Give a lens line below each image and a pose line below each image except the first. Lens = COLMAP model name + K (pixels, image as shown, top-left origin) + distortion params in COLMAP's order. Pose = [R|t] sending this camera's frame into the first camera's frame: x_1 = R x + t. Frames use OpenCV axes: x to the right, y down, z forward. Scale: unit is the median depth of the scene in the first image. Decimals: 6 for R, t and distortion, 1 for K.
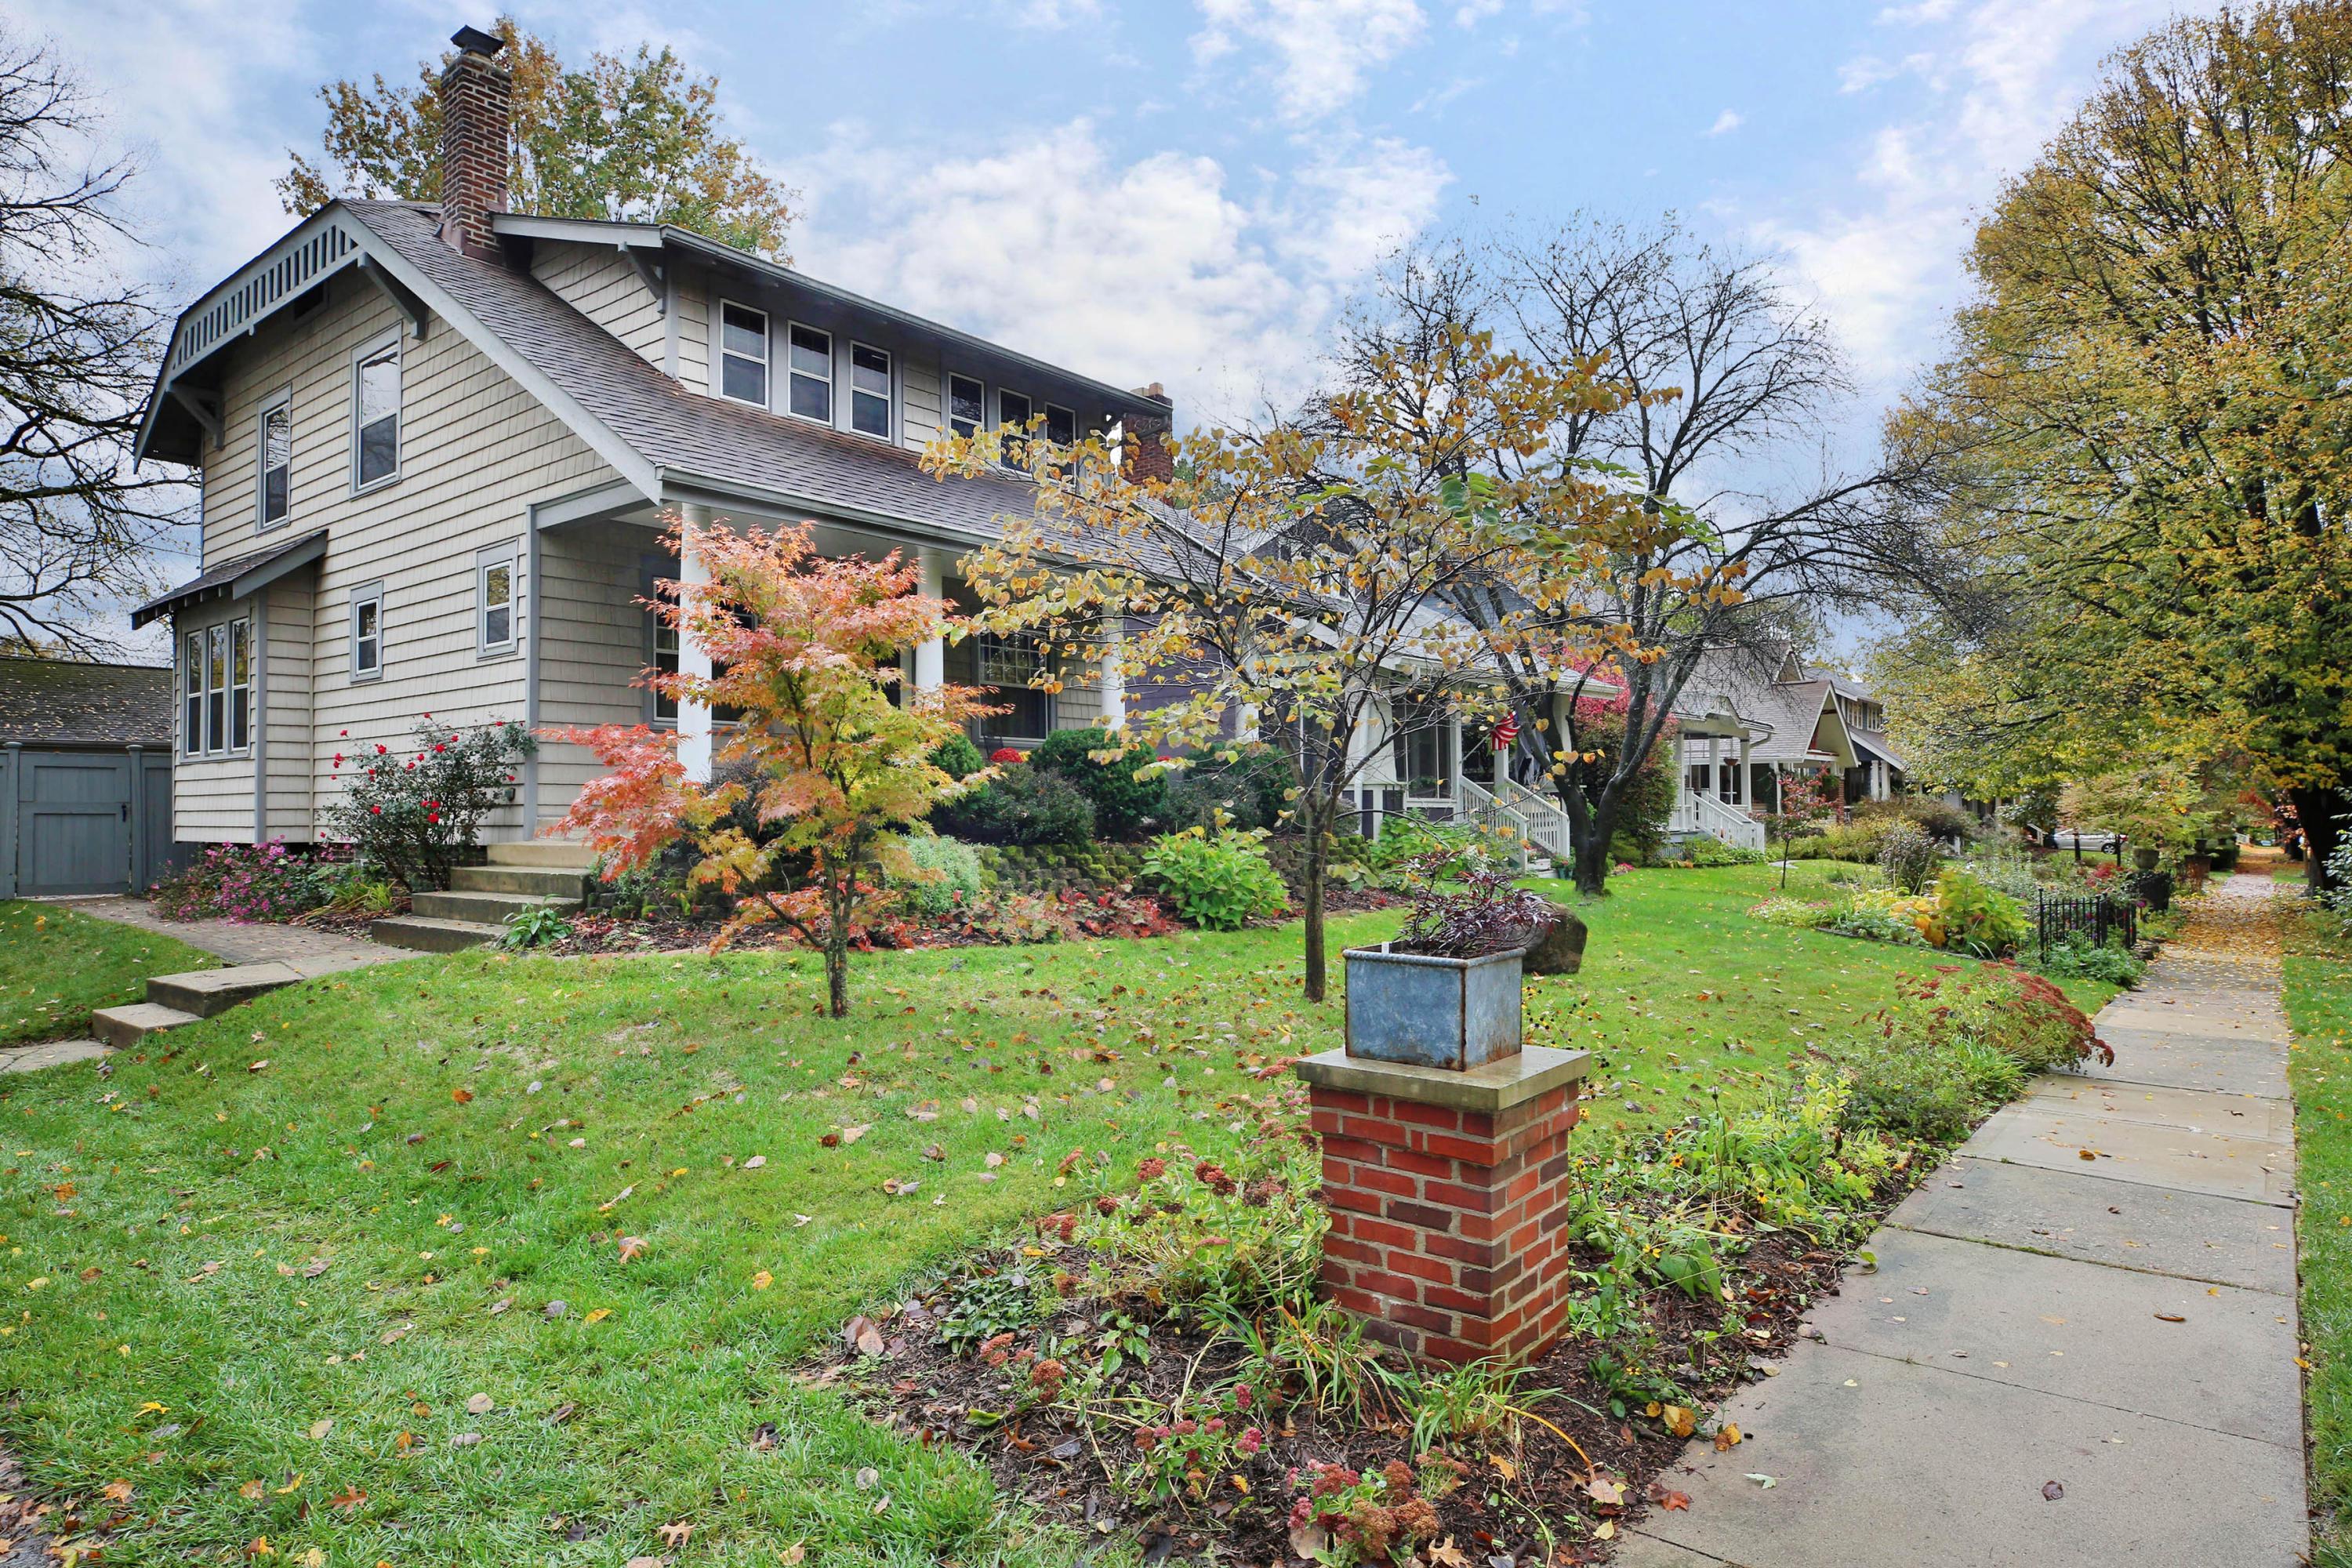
lens RADIAL K [[1379.2, 0, 1167.9], [0, 1379.2, 795.2], [0, 0, 1]] dist [-0.000364, 0.000868]
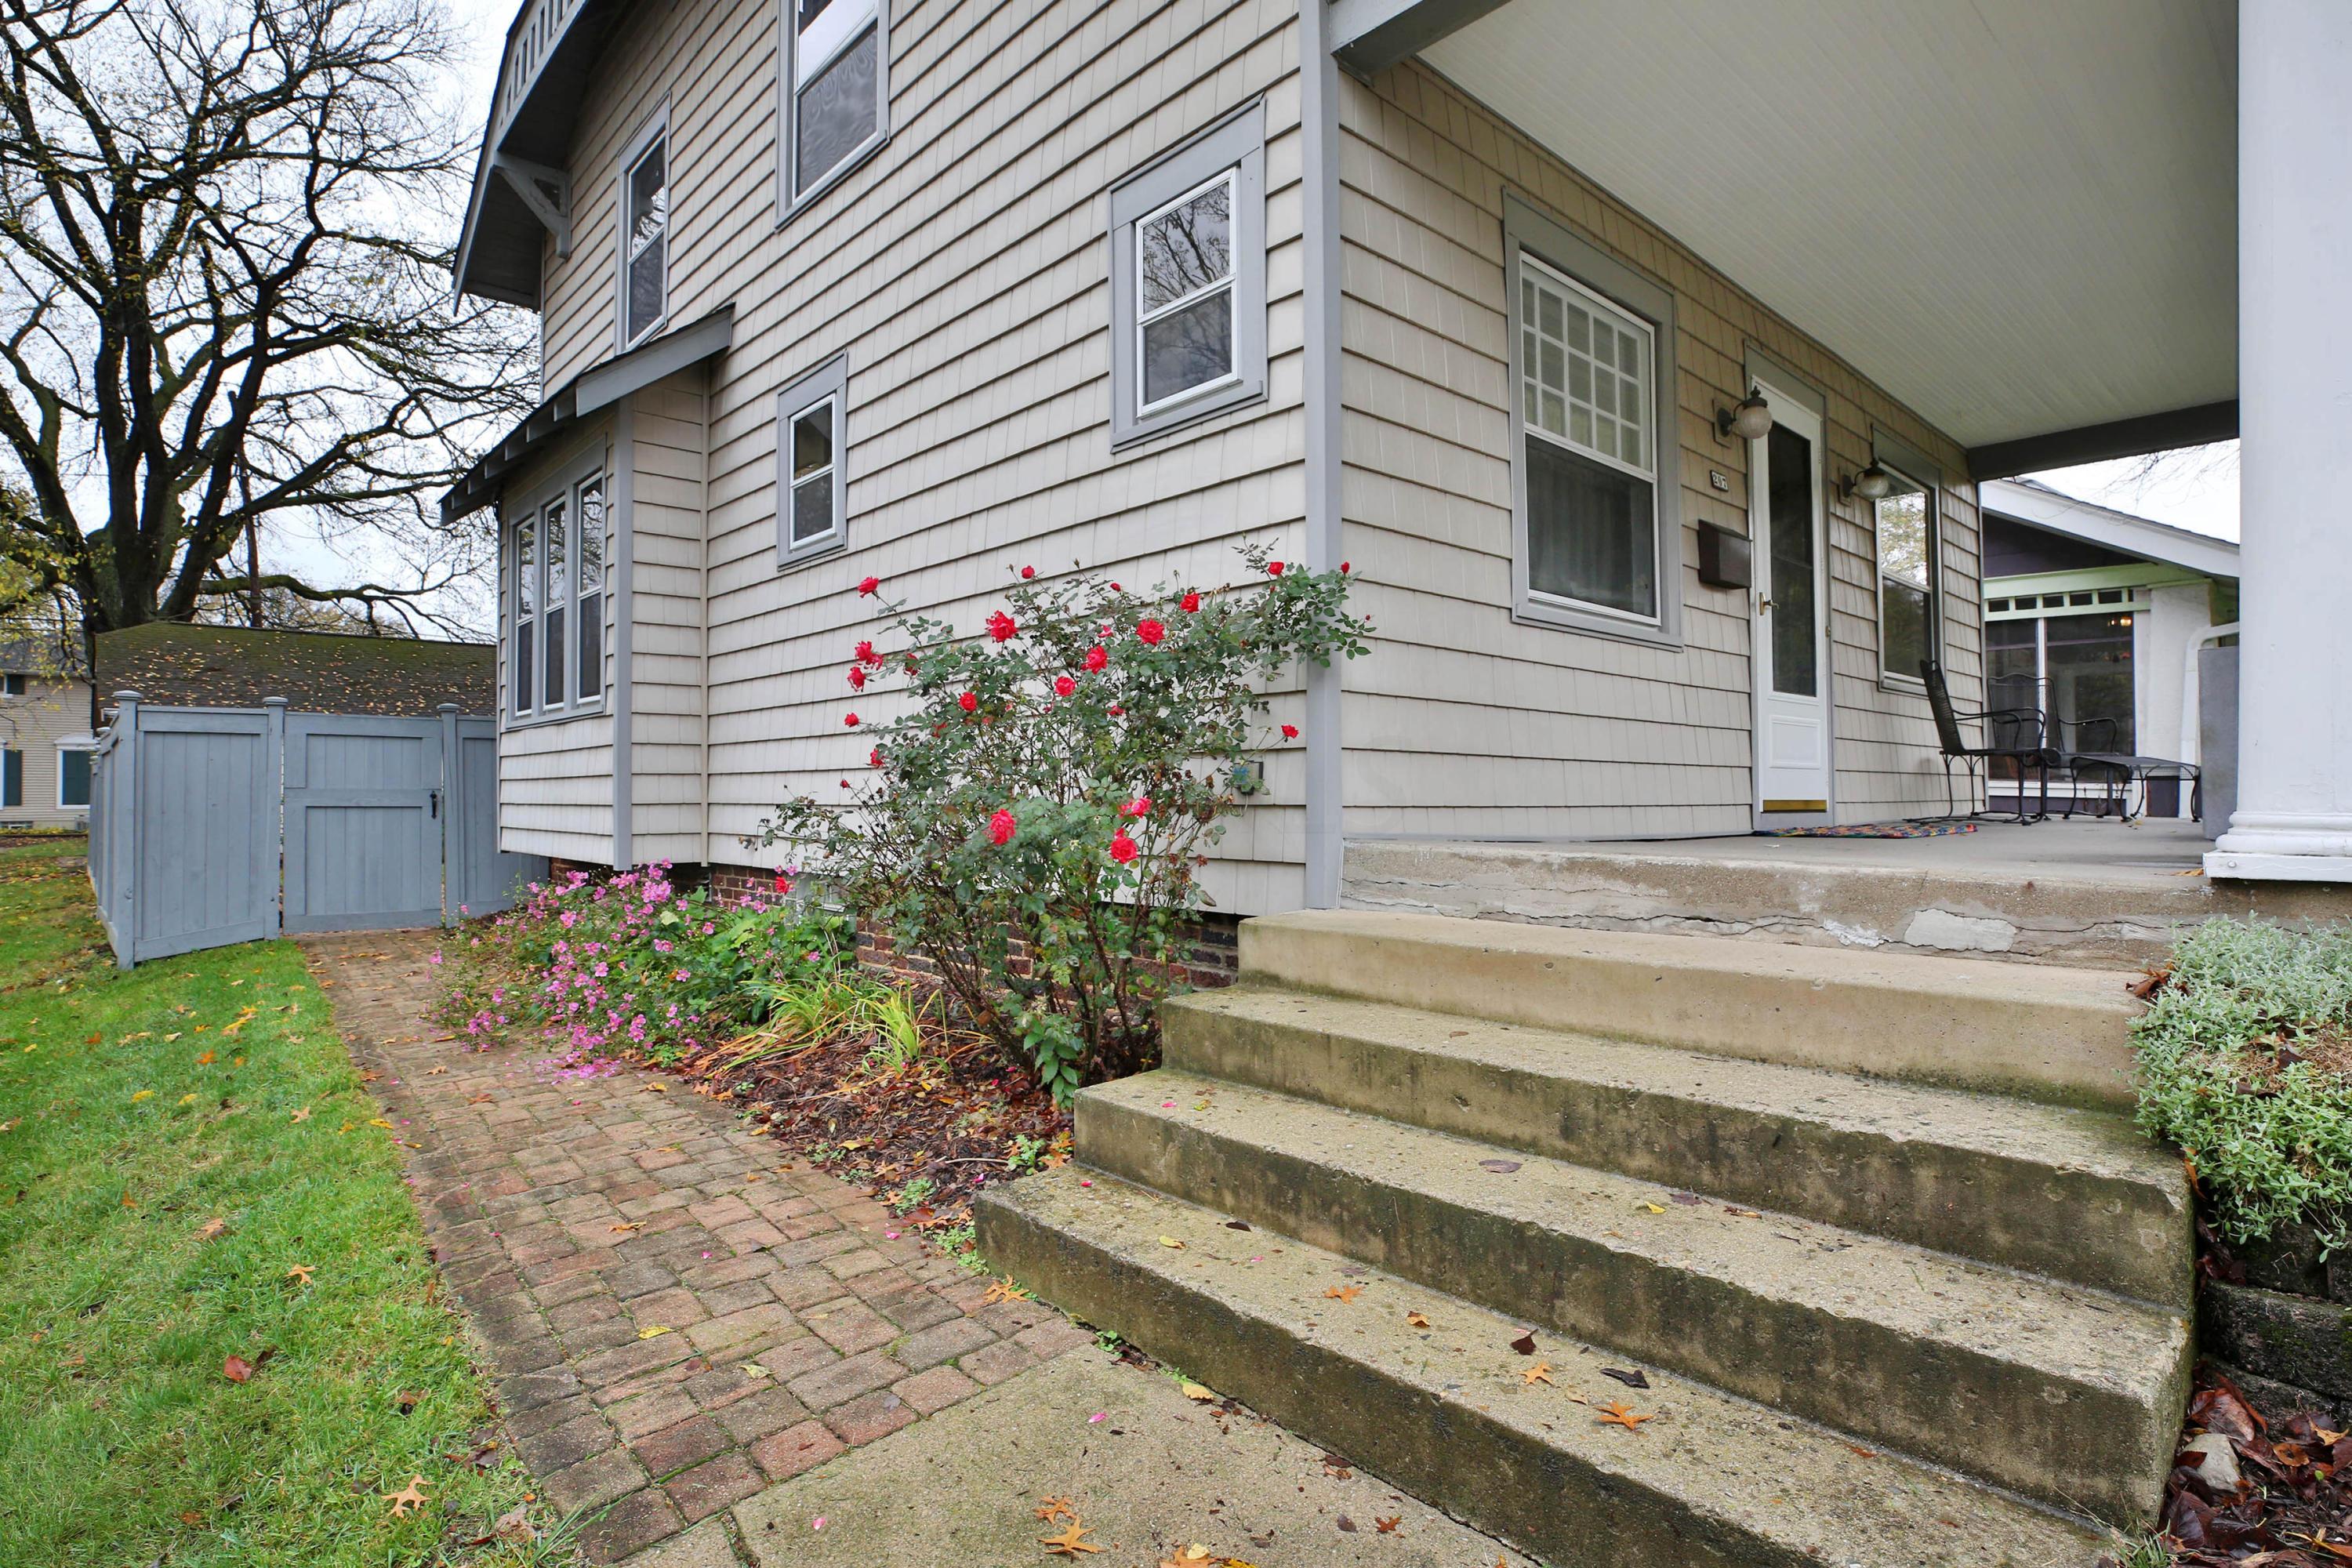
lens RADIAL K [[1159.9, 0, 1181.7], [0, 1159.9, 780.5], [0, 0, 1]] dist [-0.018553, 0.003589]
pose [[0.991826, -0.000342, -0.127596, -0.370398], [0.000523, 0.999999, 0.001391, 0.000173], [0.127596, -0.001446, 0.991825, 0.560226]]
